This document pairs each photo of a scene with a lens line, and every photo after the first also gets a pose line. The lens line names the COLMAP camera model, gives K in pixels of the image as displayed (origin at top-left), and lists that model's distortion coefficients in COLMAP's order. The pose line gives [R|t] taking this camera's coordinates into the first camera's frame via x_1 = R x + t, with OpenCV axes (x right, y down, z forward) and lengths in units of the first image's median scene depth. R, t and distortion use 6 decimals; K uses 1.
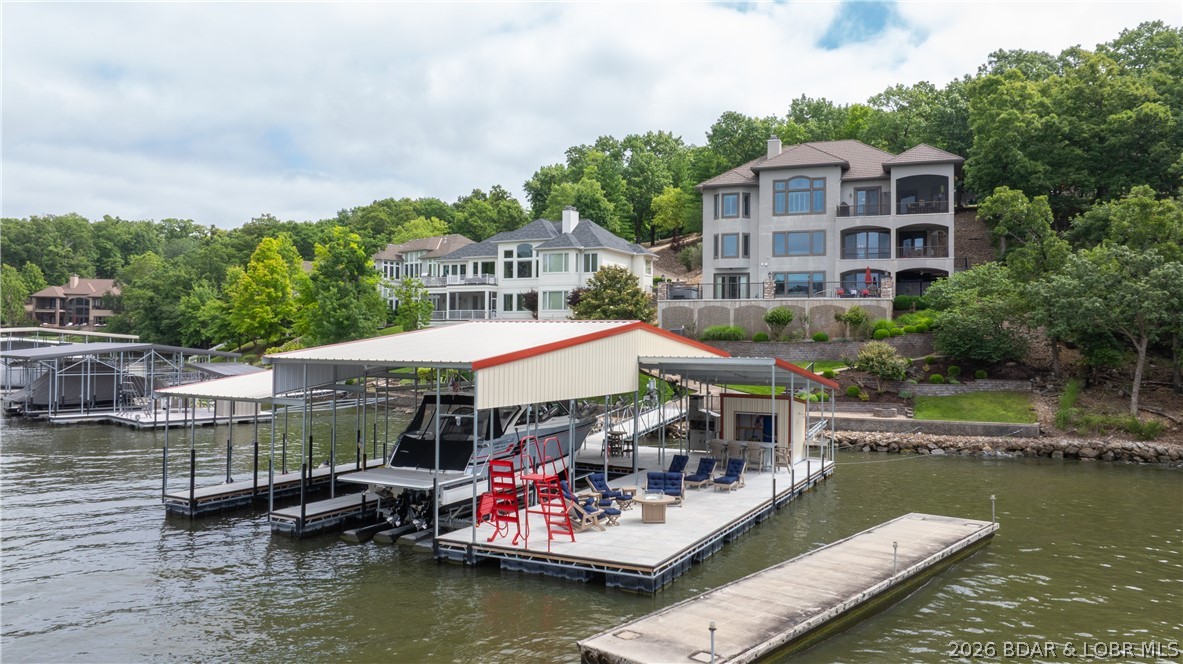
lens RADIAL K [[817.6, 0, 593.8], [0, 817.6, 329.6], [0, 0, 1]] dist [-0.055321, 0.069542]
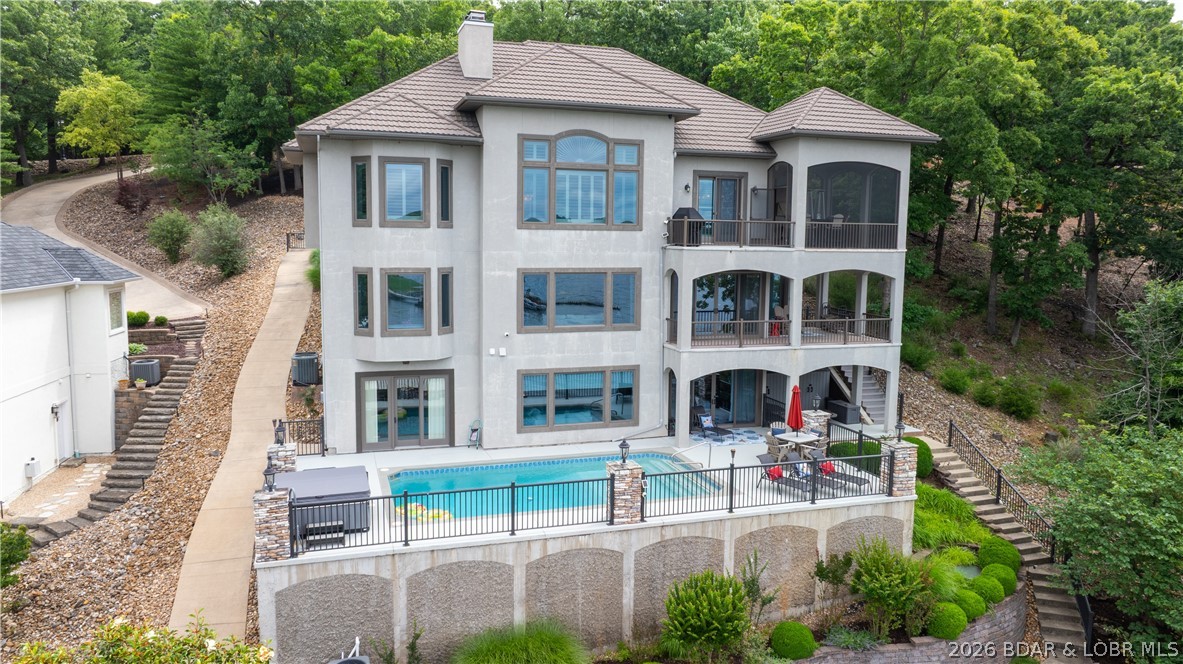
lens RADIAL K [[817.6, 0, 593.8], [0, 817.6, 329.6], [0, 0, 1]] dist [-0.055321, 0.069542]
pose [[0.771028, -0.073429, 0.632553, -0.002326], [-0.010963, 0.991652, 0.128478, -0.142243], [-0.636707, -0.105995, 0.763787, 0.675421]]
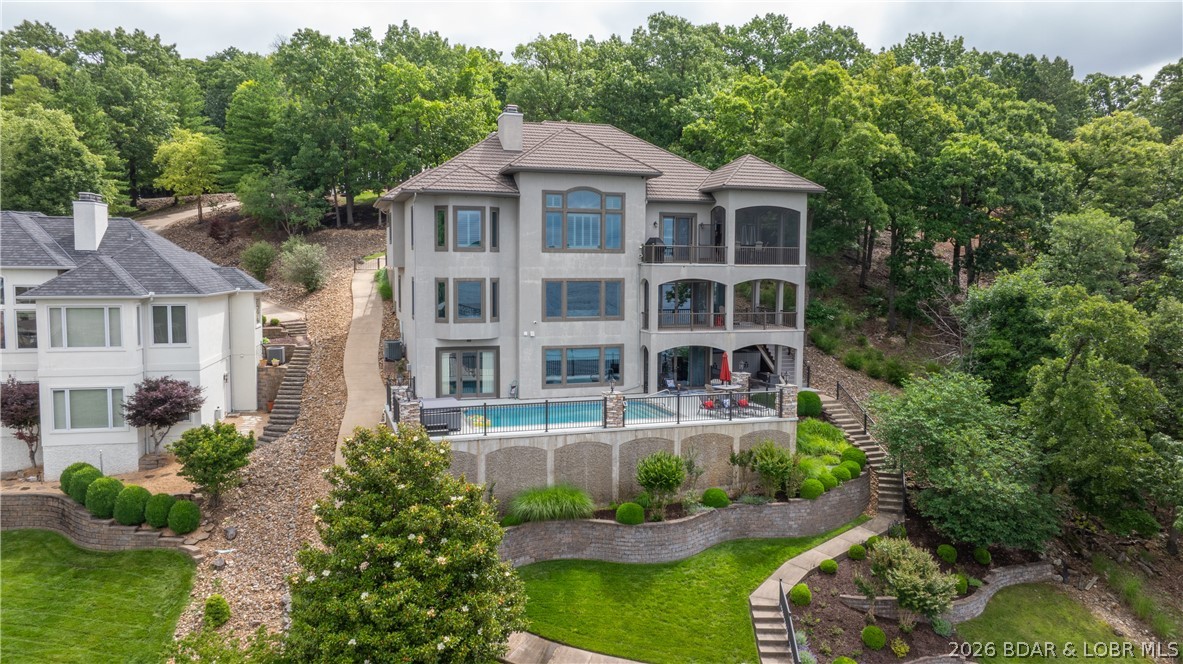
lens RADIAL K [[817.6, 0, 593.8], [0, 817.6, 329.6], [0, 0, 1]] dist [-0.055321, 0.069542]
pose [[0.766577, -0.056805, 0.639635, -0.132793], [-0.004837, 0.995541, 0.094209, -0.139659], [-0.642134, -0.075312, 0.762884, 0.522330]]
